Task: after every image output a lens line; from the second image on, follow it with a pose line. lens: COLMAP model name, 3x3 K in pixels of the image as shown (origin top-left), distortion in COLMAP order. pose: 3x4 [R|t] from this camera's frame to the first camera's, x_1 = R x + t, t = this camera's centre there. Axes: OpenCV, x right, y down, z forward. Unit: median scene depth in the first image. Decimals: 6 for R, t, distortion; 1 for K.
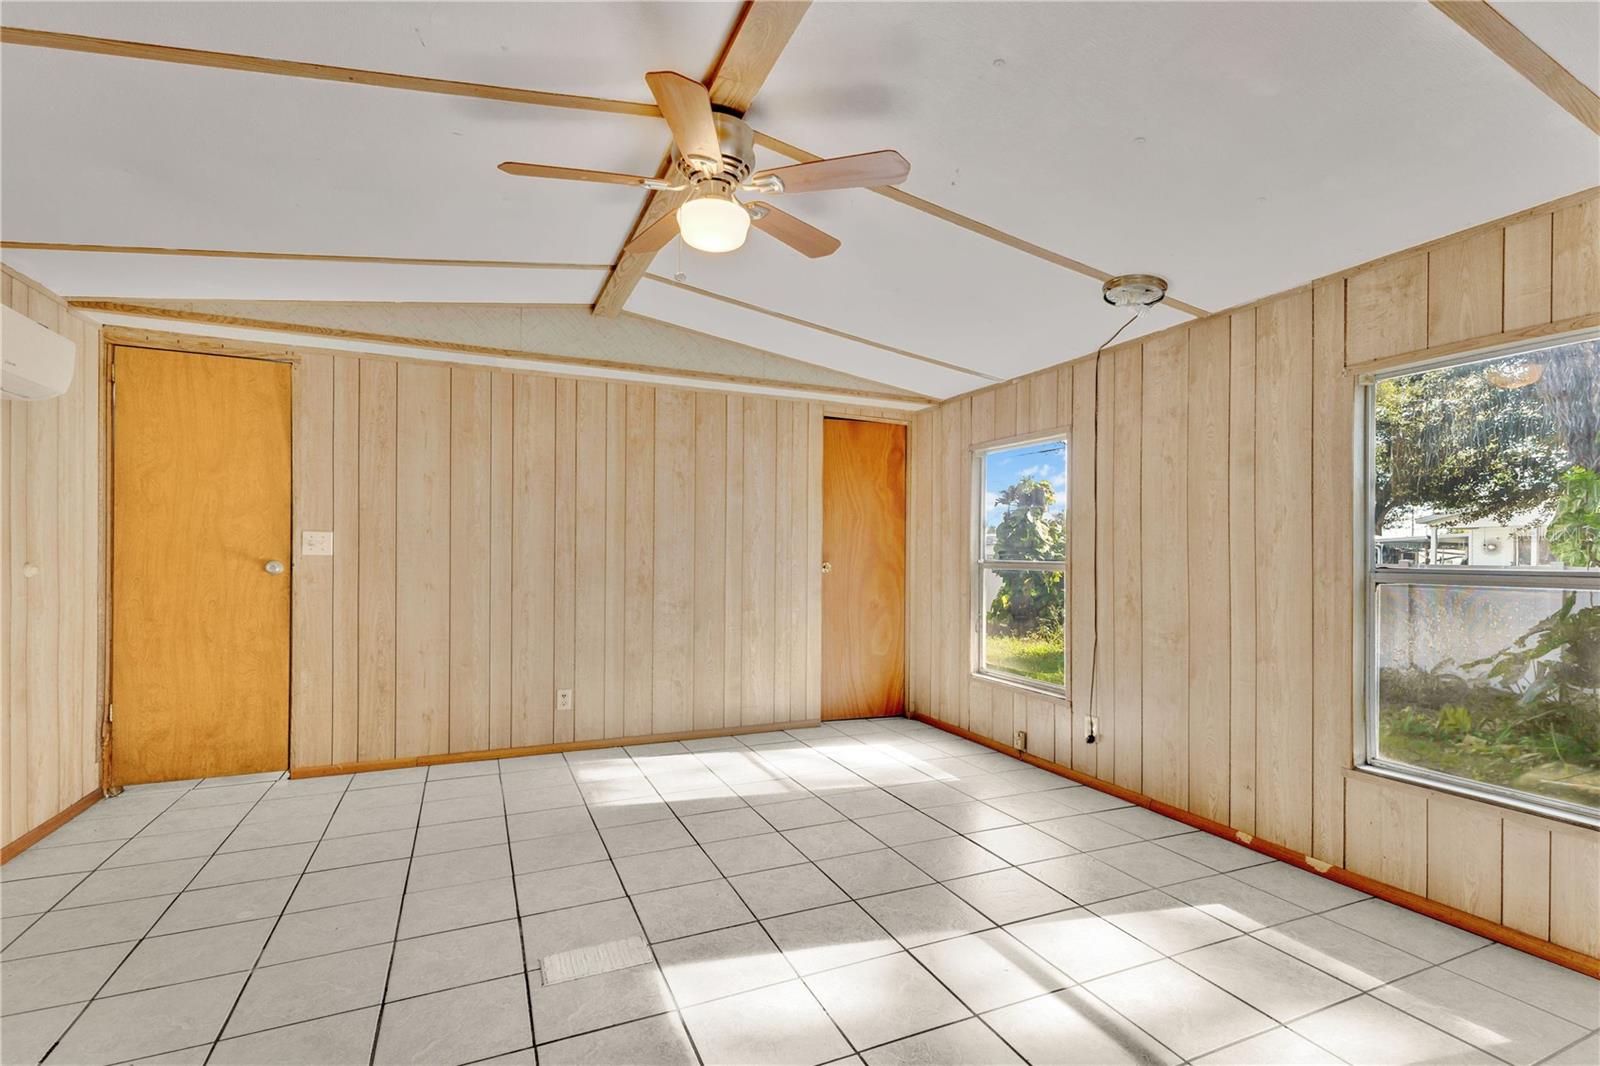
lens RADIAL K [[654.6, 0, 803.0], [0, 654.6, 554.1], [0, 0, 1]] dist [0.001216, 0.000051]
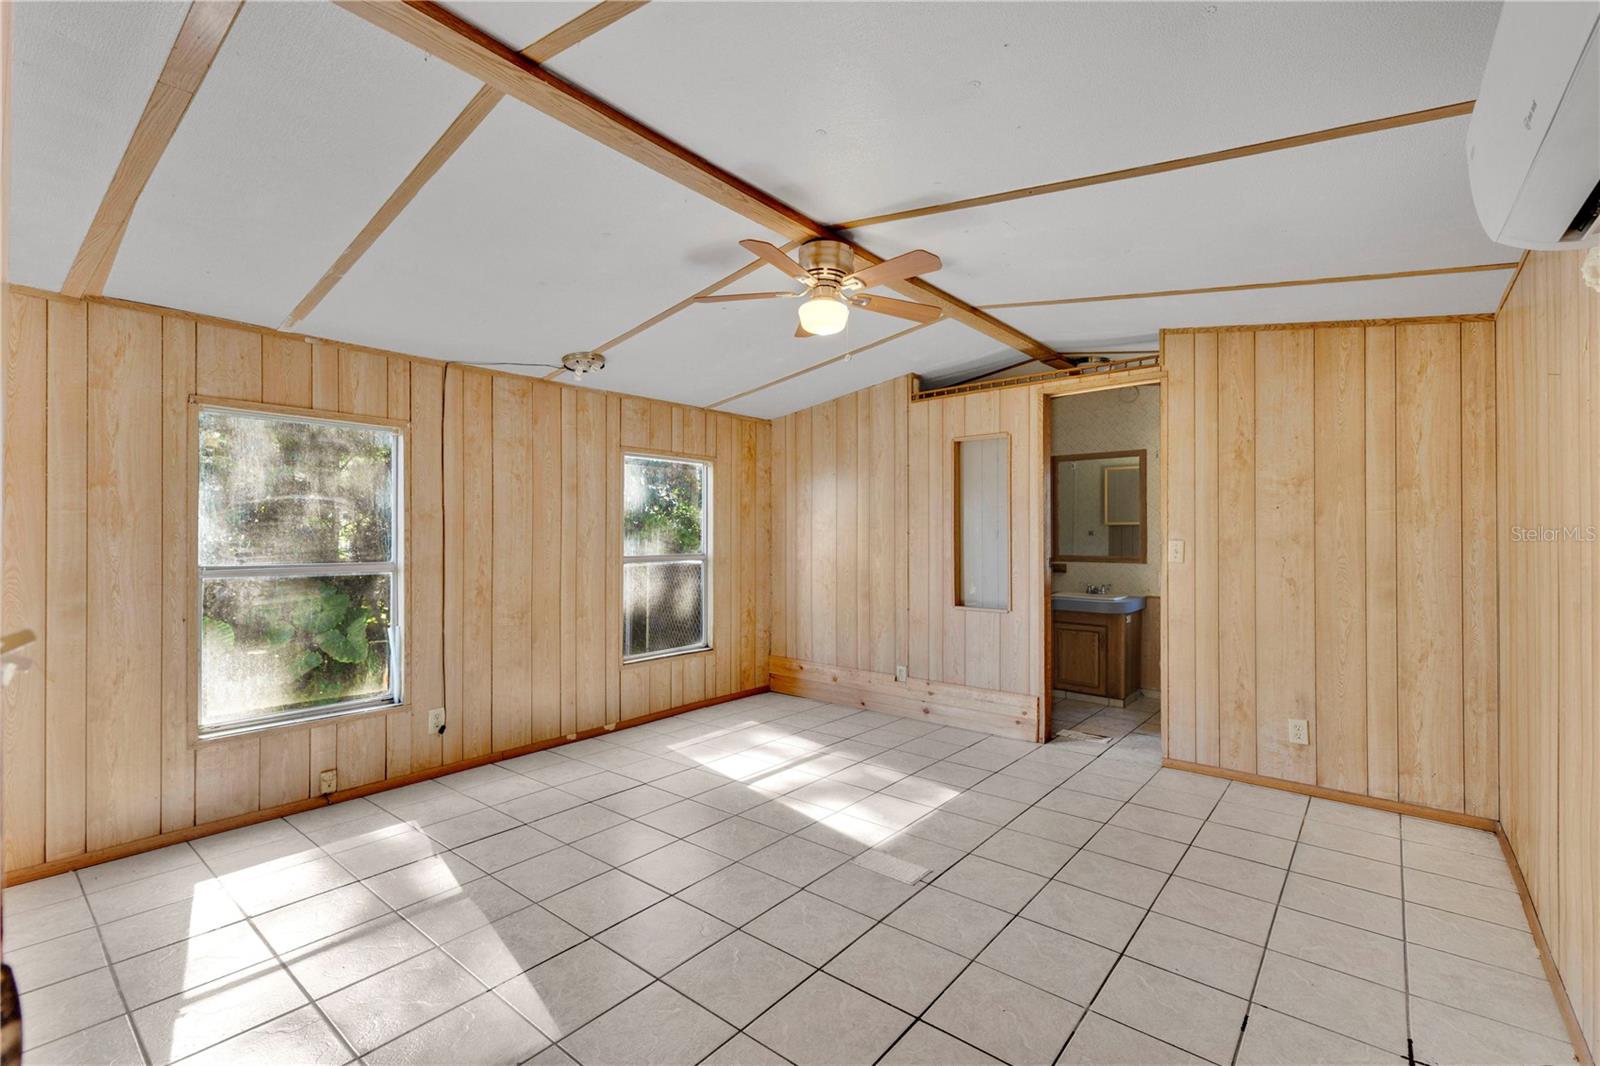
lens RADIAL K [[703.1, 0, 800.0], [0, 703.1, 533.0], [0, 0, 1]] dist [0.003813, 0.000465]
pose [[-0.384573, 0.004911, 0.923081, -0.958614], [0.007416, 0.999970, -0.002230, -0.028330], [-0.923065, 0.005987, -0.384598, 1.056684]]
